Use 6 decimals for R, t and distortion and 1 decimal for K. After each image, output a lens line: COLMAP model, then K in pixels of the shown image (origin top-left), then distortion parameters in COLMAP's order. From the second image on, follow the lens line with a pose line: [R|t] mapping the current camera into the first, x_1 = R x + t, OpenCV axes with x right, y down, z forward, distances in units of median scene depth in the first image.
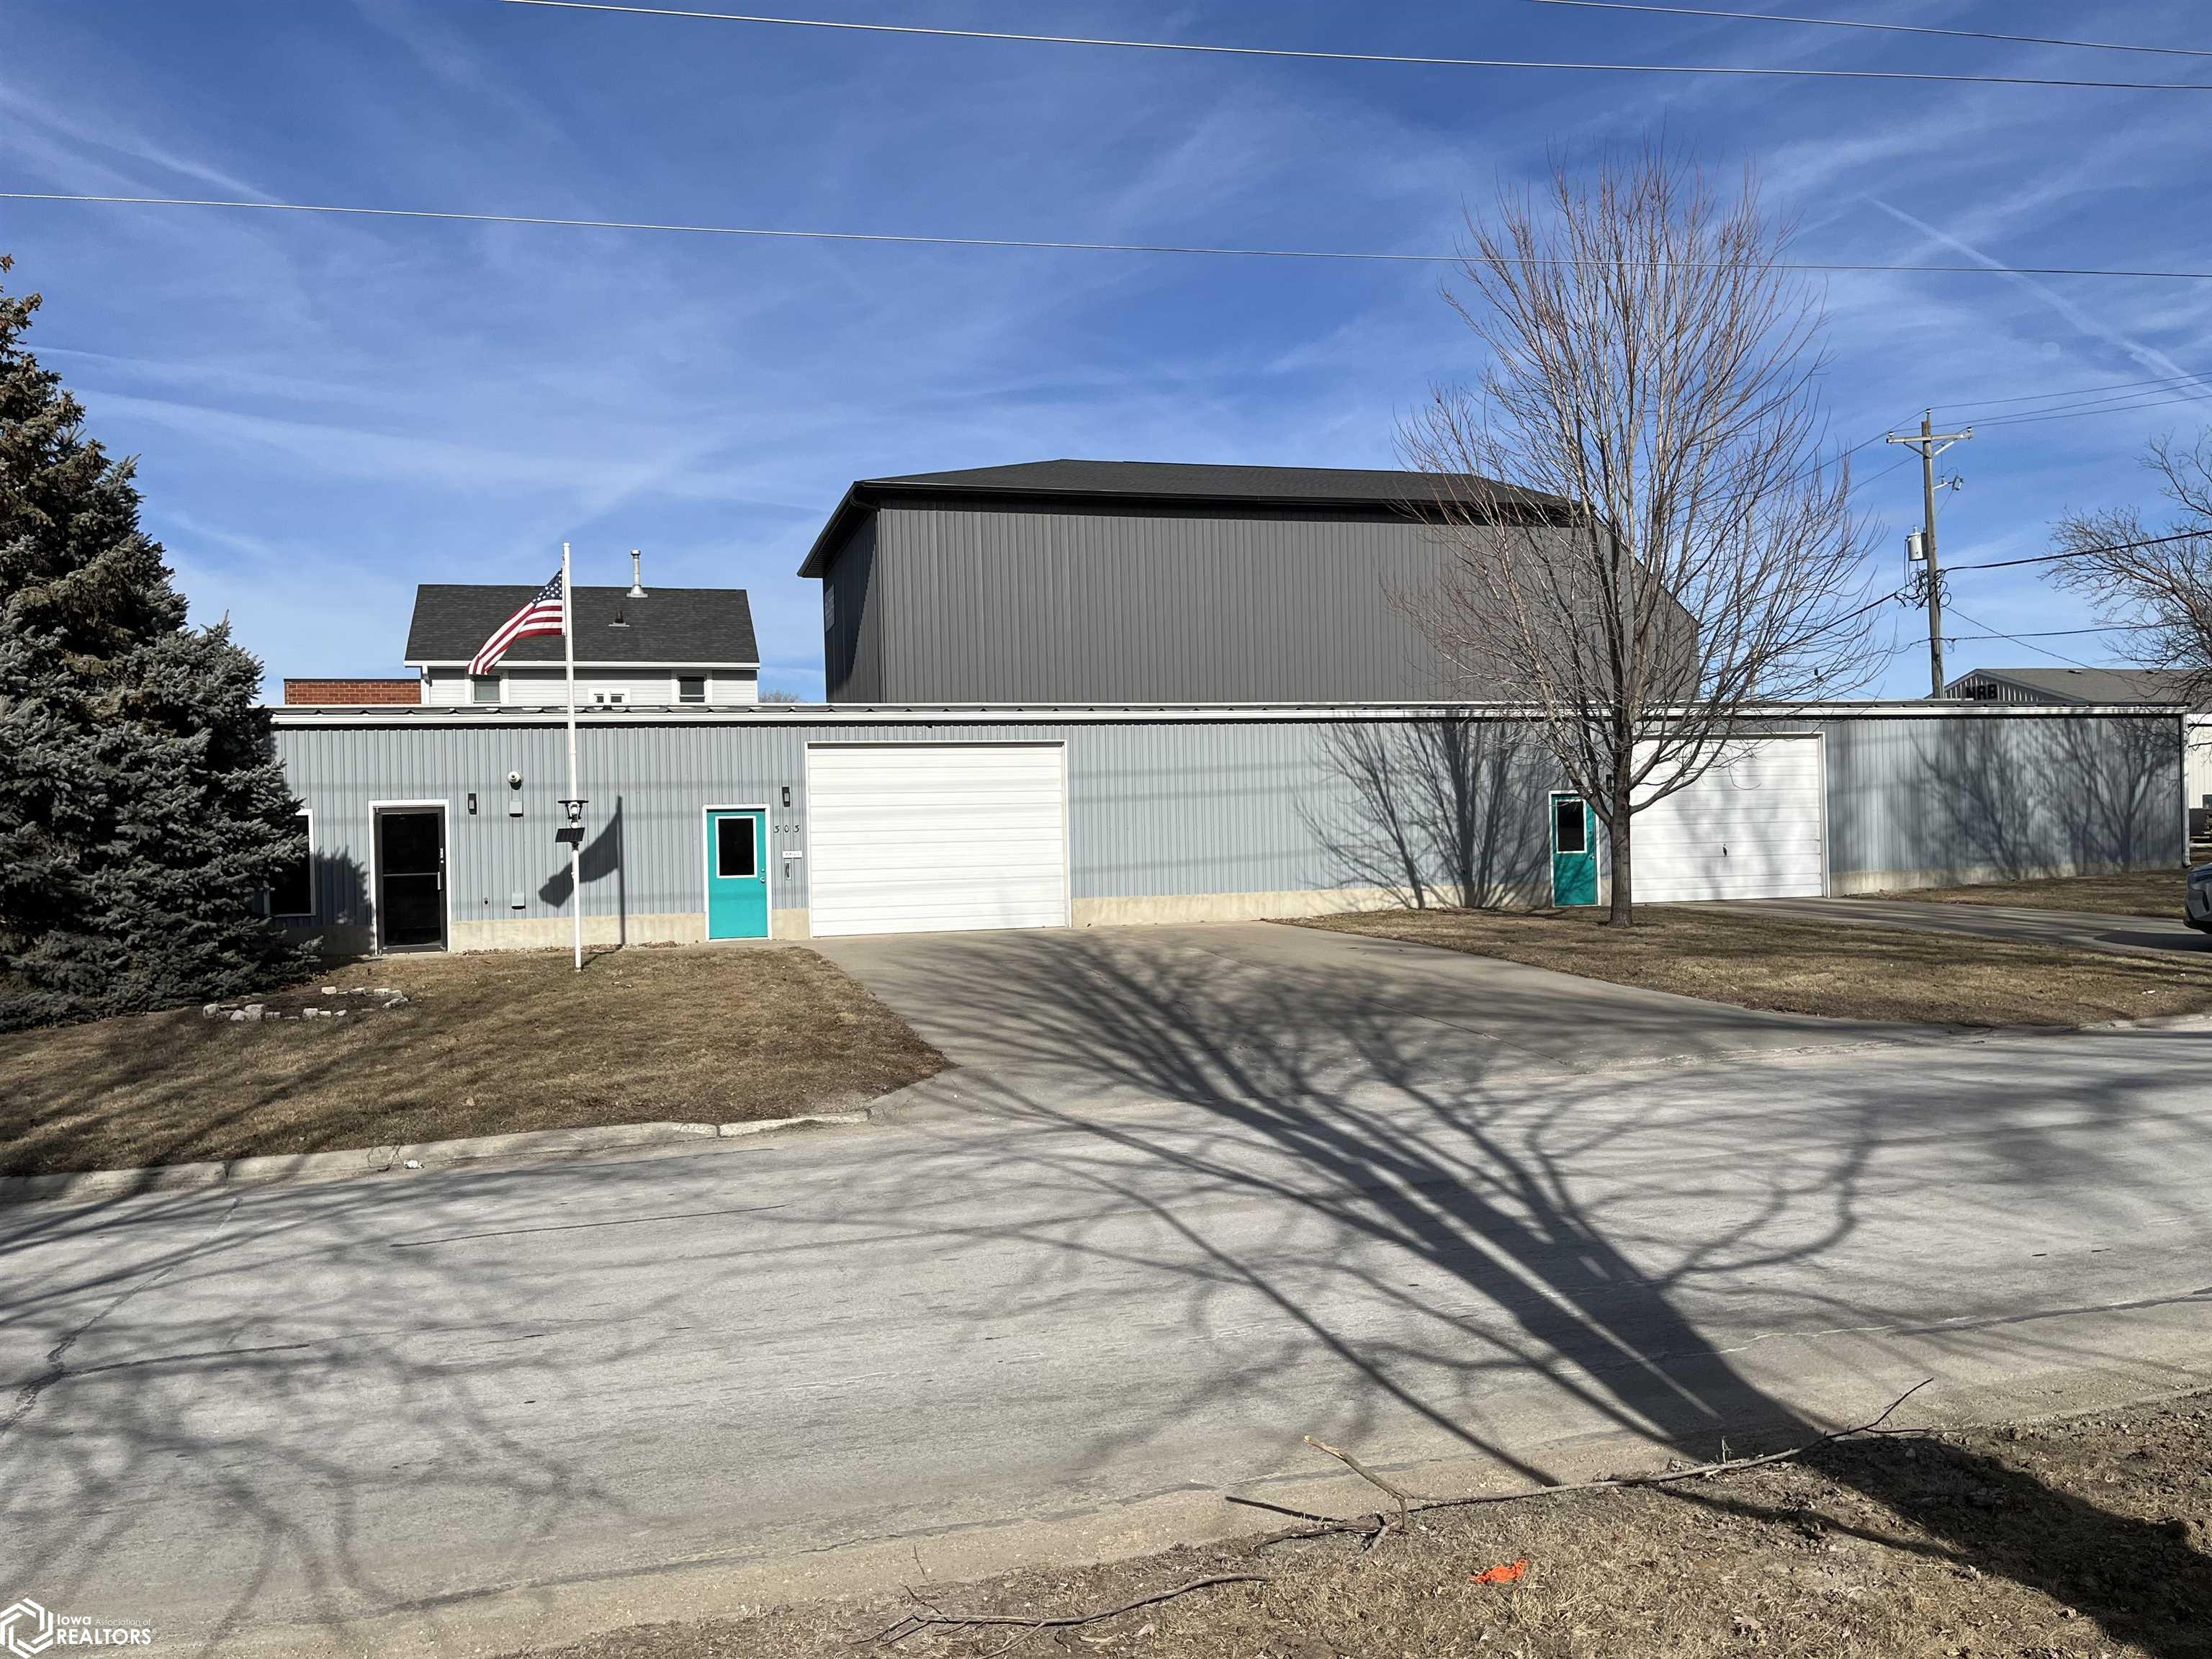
lens RADIAL K [[1671.4, 0, 1098.9], [0, 1671.4, 837.3], [0, 0, 1]] dist [0.069199, -0.093612]
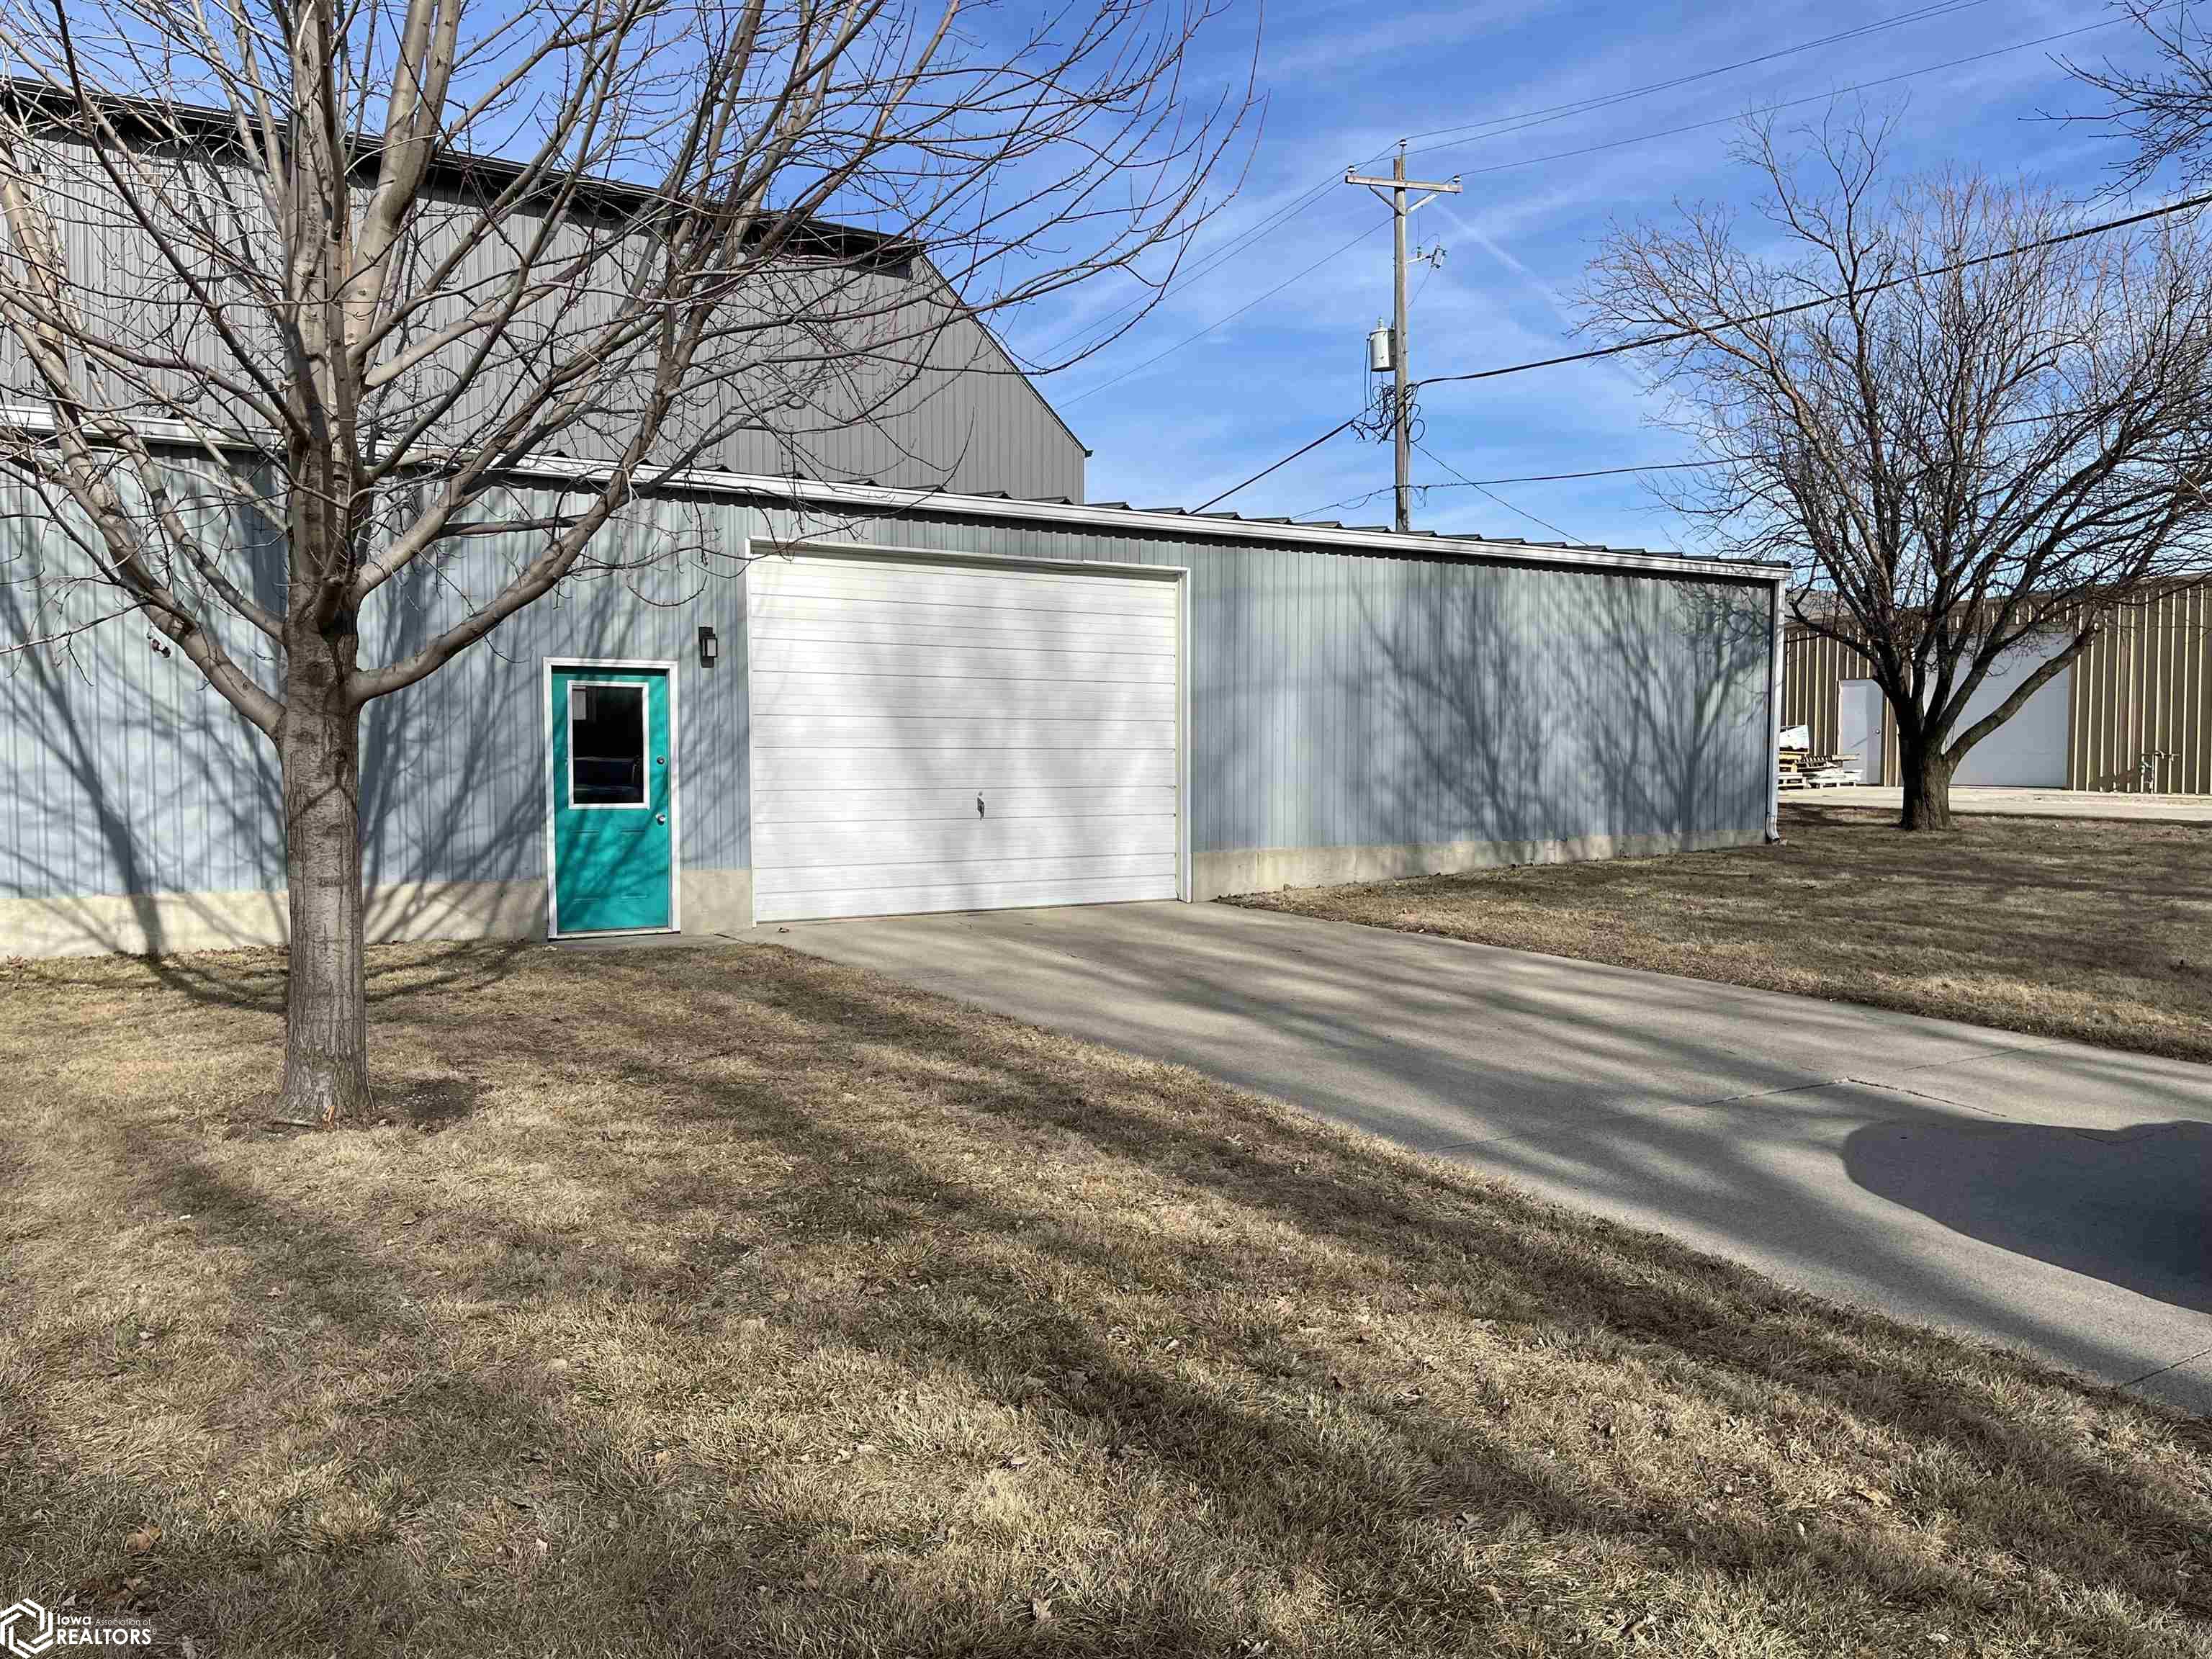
lens RADIAL K [[1671.4, 0, 1098.9], [0, 1671.4, 837.3], [0, 0, 1]] dist [0.069199, -0.093612]
pose [[0.959248, 0.011611, 0.282328, 0.287844], [-0.026644, 0.998420, 0.049464, -0.007498], [-0.281308, -0.054971, 0.958042, 0.577433]]
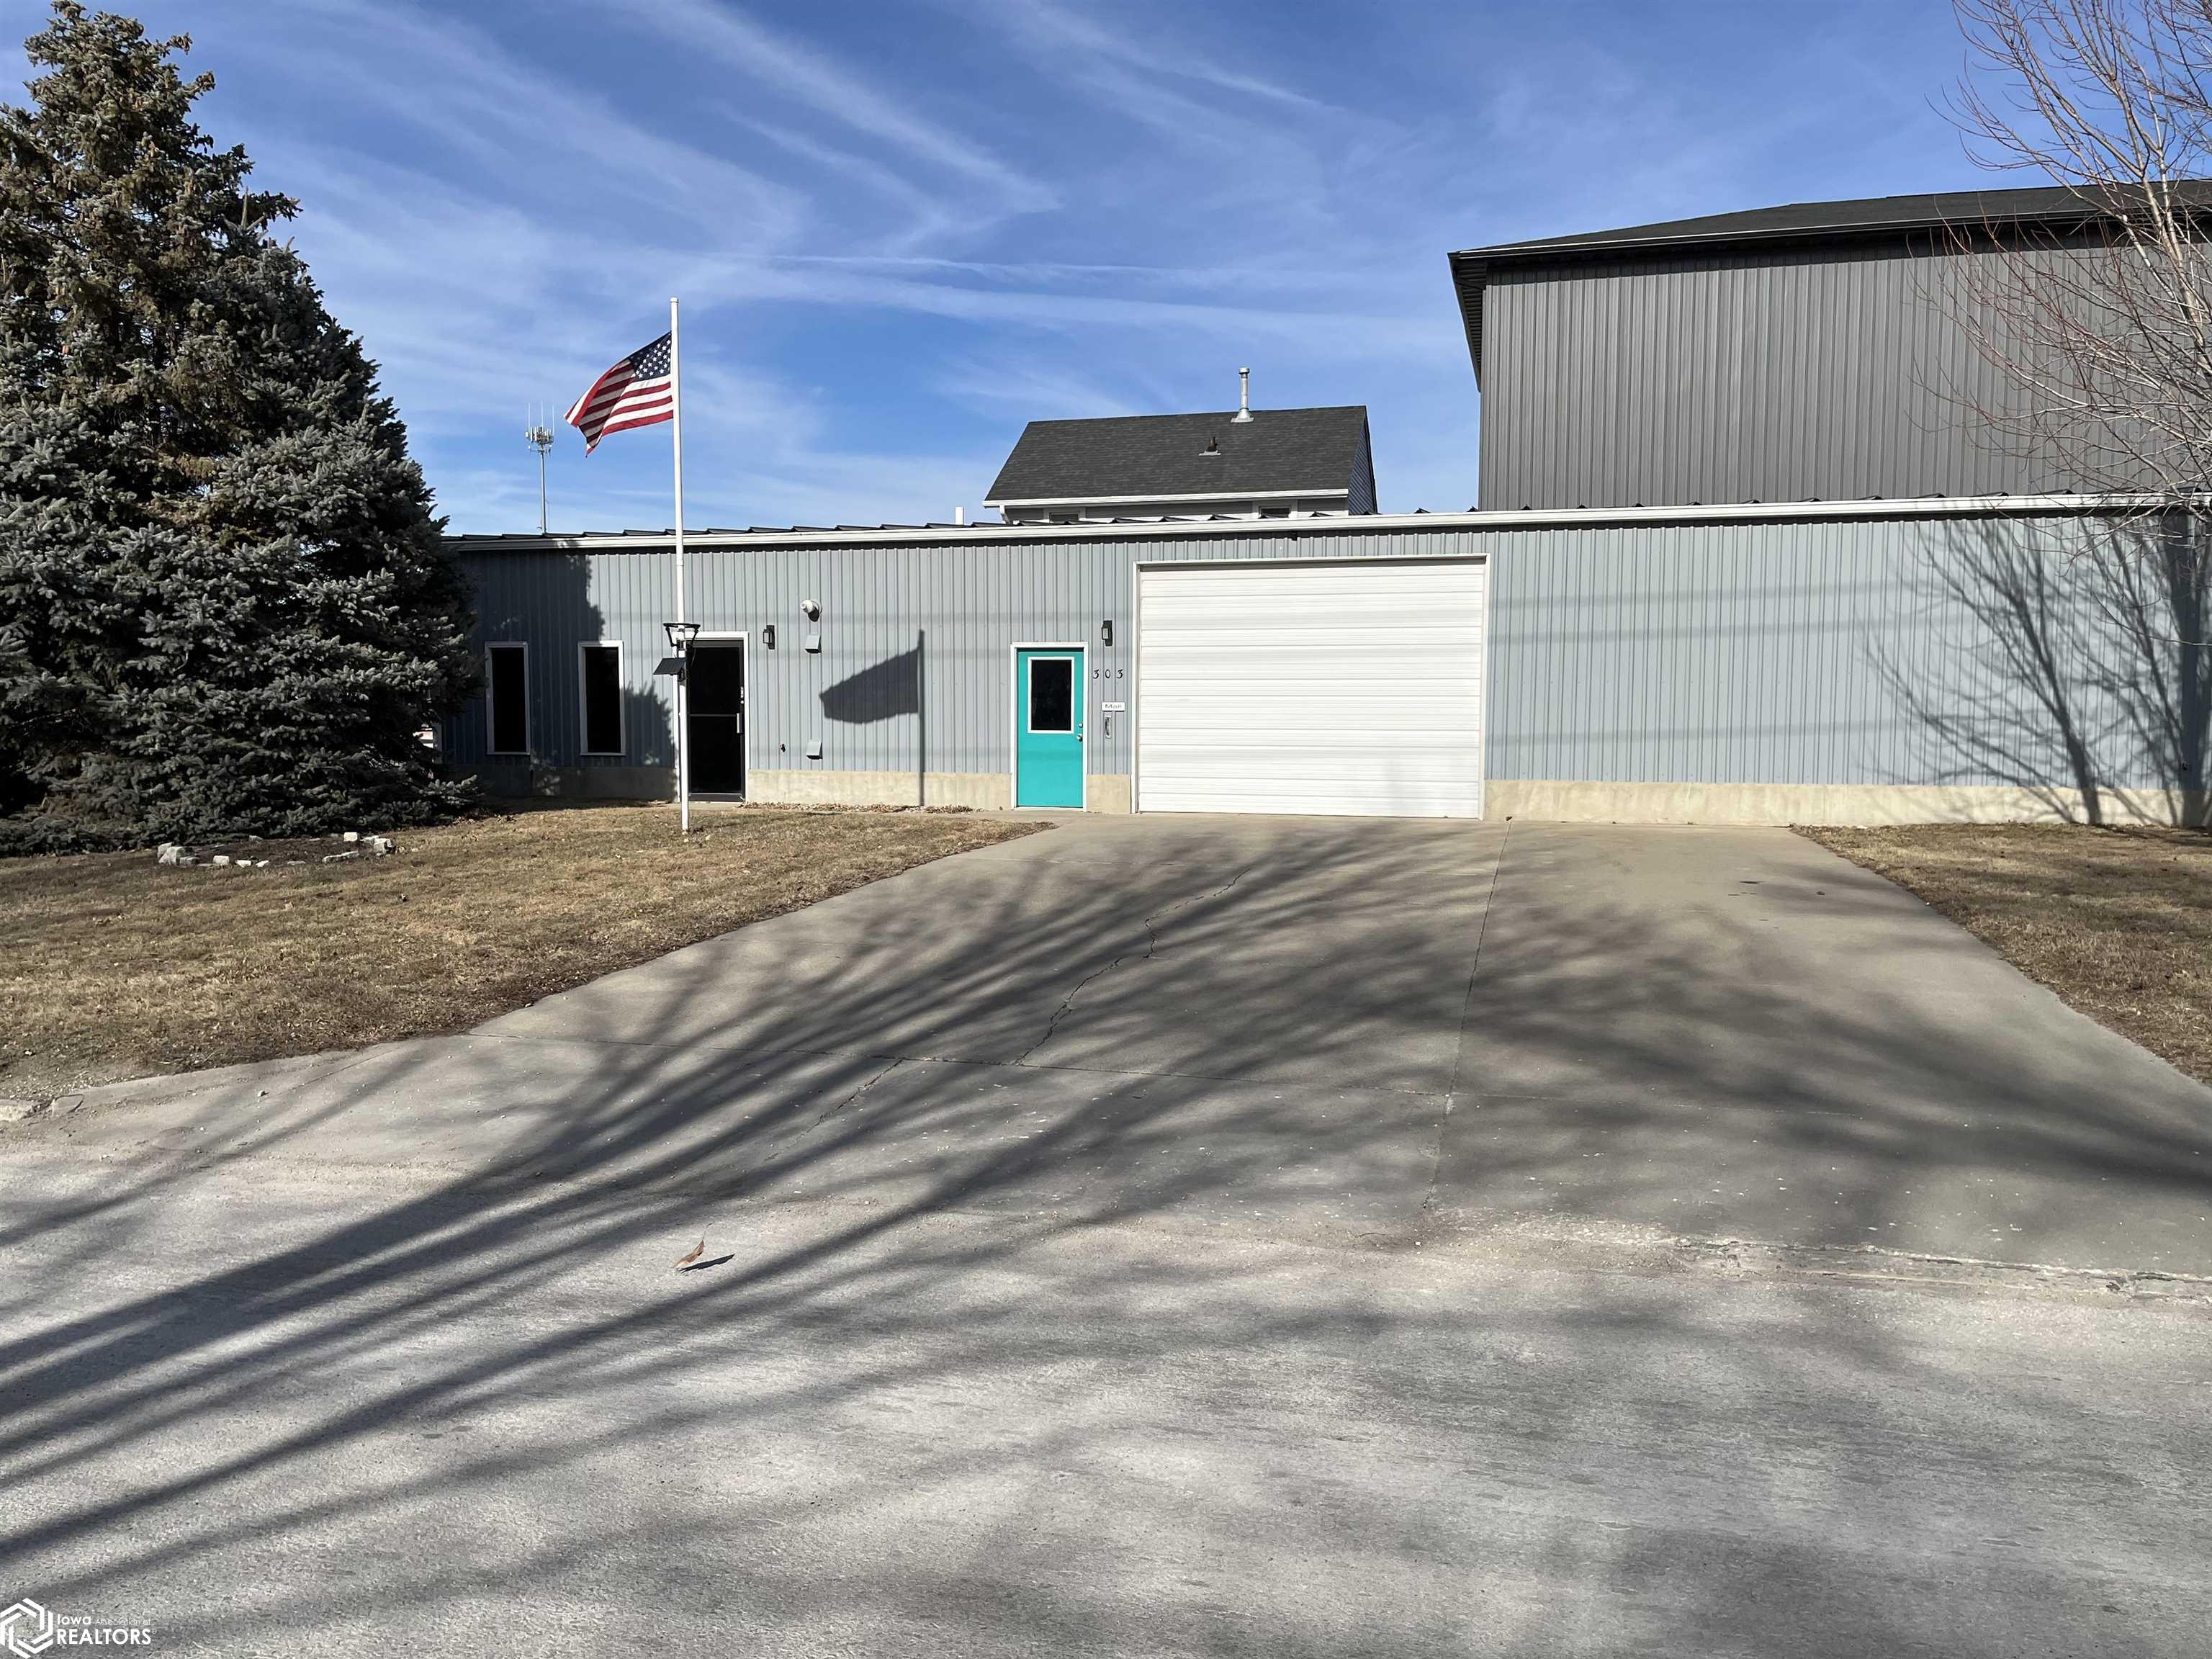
lens RADIAL K [[1671.4, 0, 1098.9], [0, 1671.4, 837.3], [0, 0, 1]] dist [0.069199, -0.093612]
pose [[0.858392, 0.065641, -0.508778, 0.195070], [-0.026673, 0.996149, 0.083519, 0.005723], [0.512301, -0.058122, 0.856837, 0.288001]]
